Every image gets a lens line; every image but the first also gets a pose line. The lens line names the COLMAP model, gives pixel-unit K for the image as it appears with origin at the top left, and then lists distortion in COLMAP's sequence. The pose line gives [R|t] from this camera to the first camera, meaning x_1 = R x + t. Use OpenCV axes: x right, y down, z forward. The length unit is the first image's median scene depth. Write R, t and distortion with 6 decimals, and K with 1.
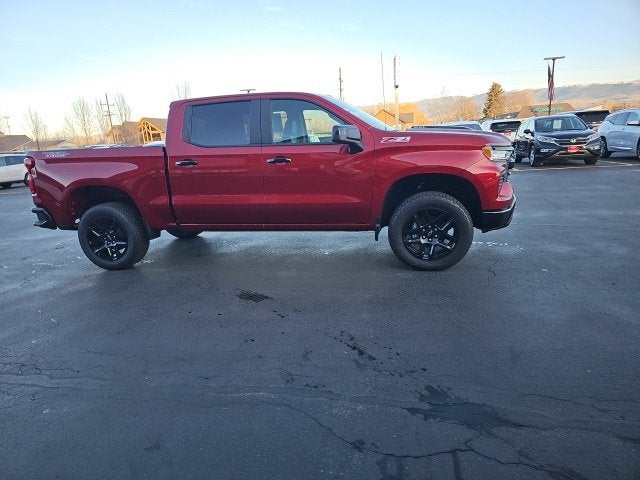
lens RADIAL K [[417.9, 0, 312.3], [0, 417.9, 240.2], [0, 0, 1]] dist [0.066035, -0.053896]
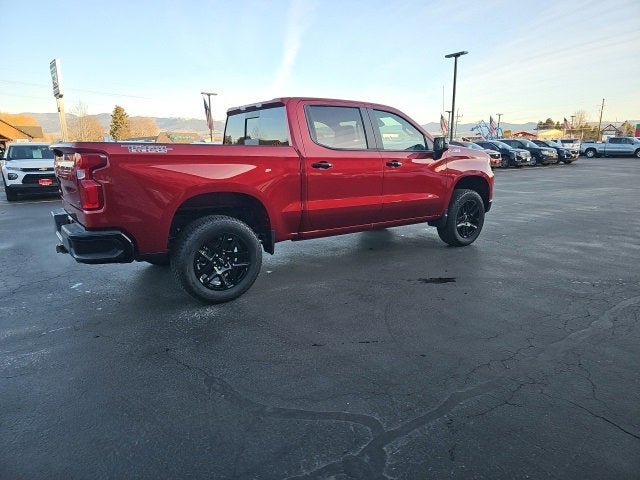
lens RADIAL K [[417.9, 0, 318.4], [0, 417.9, 239.7], [0, 0, 1]] dist [0.066035, -0.053896]
pose [[0.666118, -0.103104, 0.738685, -0.990357], [0.142429, 0.989757, 0.009711, -0.027504], [-0.732121, 0.098742, 0.673980, 0.378159]]
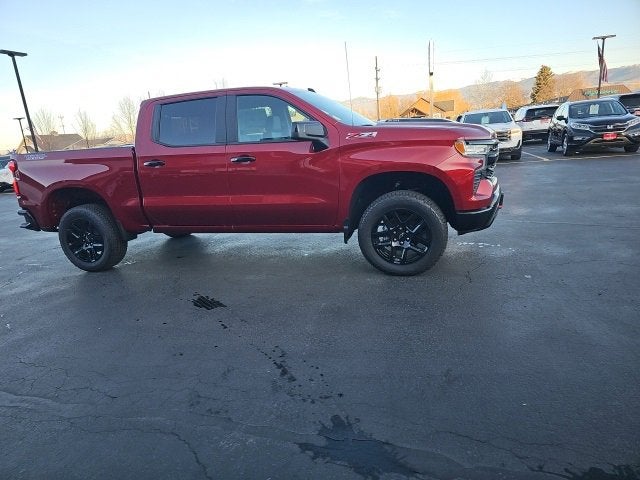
lens RADIAL K [[418.4, 0, 314.5], [0, 418.4, 238.5], [0, 0, 1]] dist [0.053662, -0.037226]
pose [[0.995928, -0.002683, -0.090112, 0.155880], [0.004001, 0.999888, 0.014447, -0.022157], [0.090063, -0.014749, 0.995827, 0.055707]]
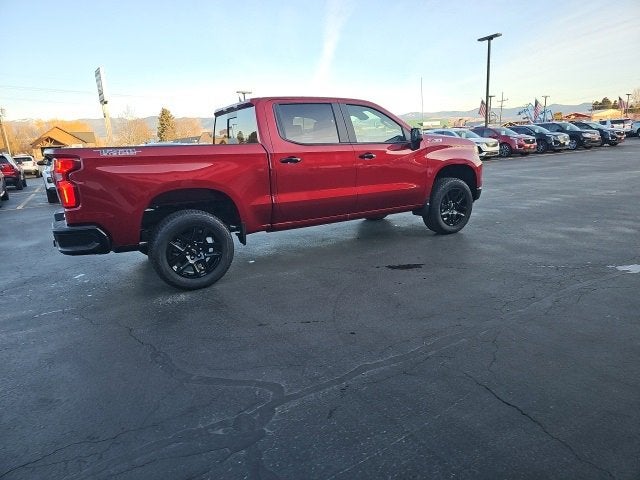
lens RADIAL K [[418.4, 0, 321.2], [0, 418.4, 239.6], [0, 0, 1]] dist [0.053662, -0.037226]
pose [[0.731379, -0.129103, 0.669640, -0.915674], [0.164715, 0.986288, 0.010249, 0.005226], [-0.661781, 0.102804, 0.742616, 0.221234]]
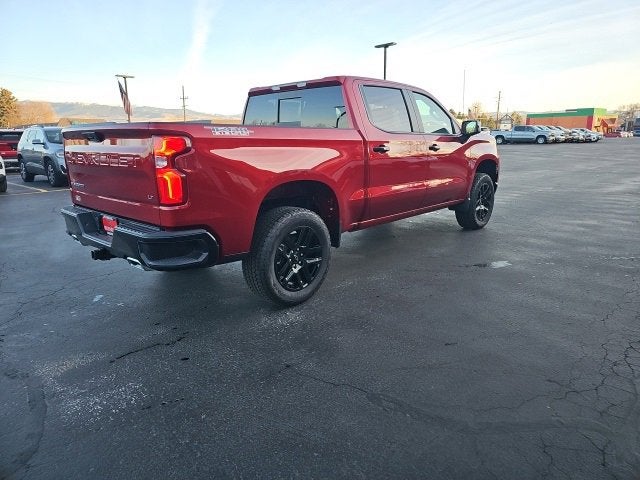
lens RADIAL K [[417.9, 0, 324.4], [0, 417.9, 229.3], [0, 0, 1]] dist [0.066035, -0.053896]
pose [[0.502920, -0.133206, 0.854007, -1.104762], [0.182779, 0.982098, 0.045548, -0.078667], [-0.844786, 0.133188, 0.518264, 0.649432]]
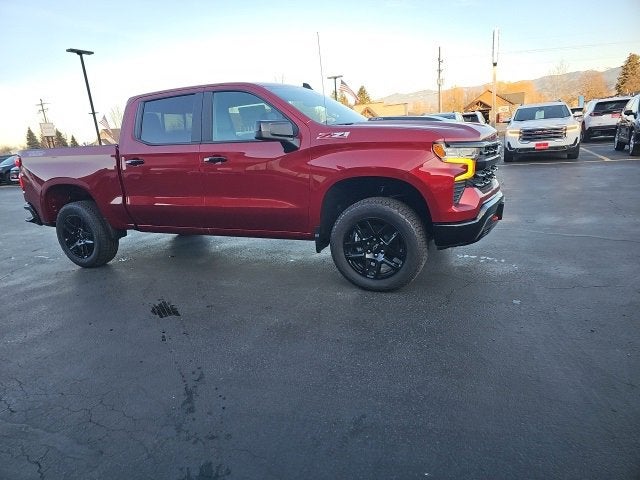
lens RADIAL K [[418.4, 0, 315.2], [0, 418.4, 239.8], [0, 0, 1]] dist [0.053662, -0.037226]
pose [[0.974537, 0.037600, -0.221051, 0.313467], [-0.031216, 0.998990, 0.032305, -0.049560], [0.222042, -0.024582, 0.974727, 0.146183]]
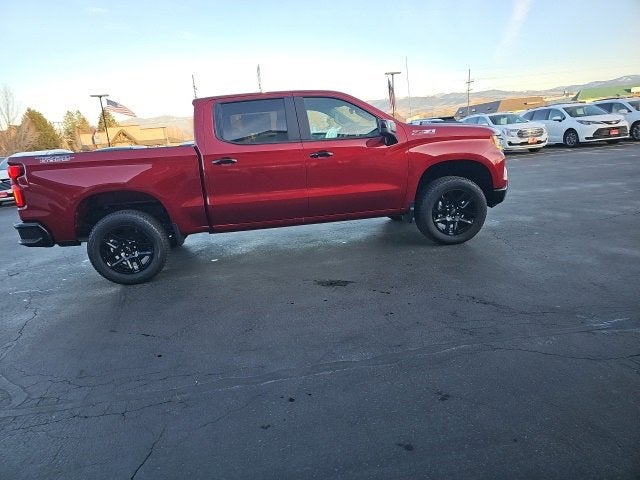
lens RADIAL K [[417.9, 0, 310.9], [0, 417.9, 237.5], [0, 0, 1]] dist [0.066035, -0.053896]
pose [[0.942076, -0.097351, 0.320960, -0.427727], [0.105530, 0.994383, -0.008140, 0.020085], [-0.318365, 0.041539, 0.947058, 0.020563]]
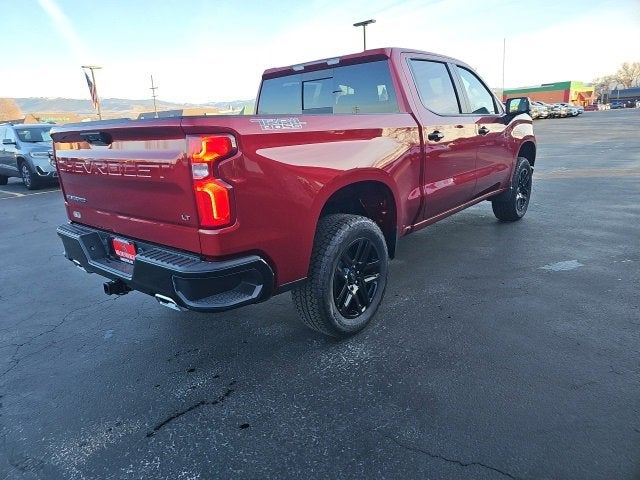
lens RADIAL K [[417.9, 0, 309.7], [0, 417.9, 237.3], [0, 0, 1]] dist [0.066035, -0.053896]
pose [[0.480269, -0.198819, 0.854291, -1.039267], [0.226761, 0.969004, 0.098034, -0.132212], [-0.847302, 0.146637, 0.510467, 0.815420]]
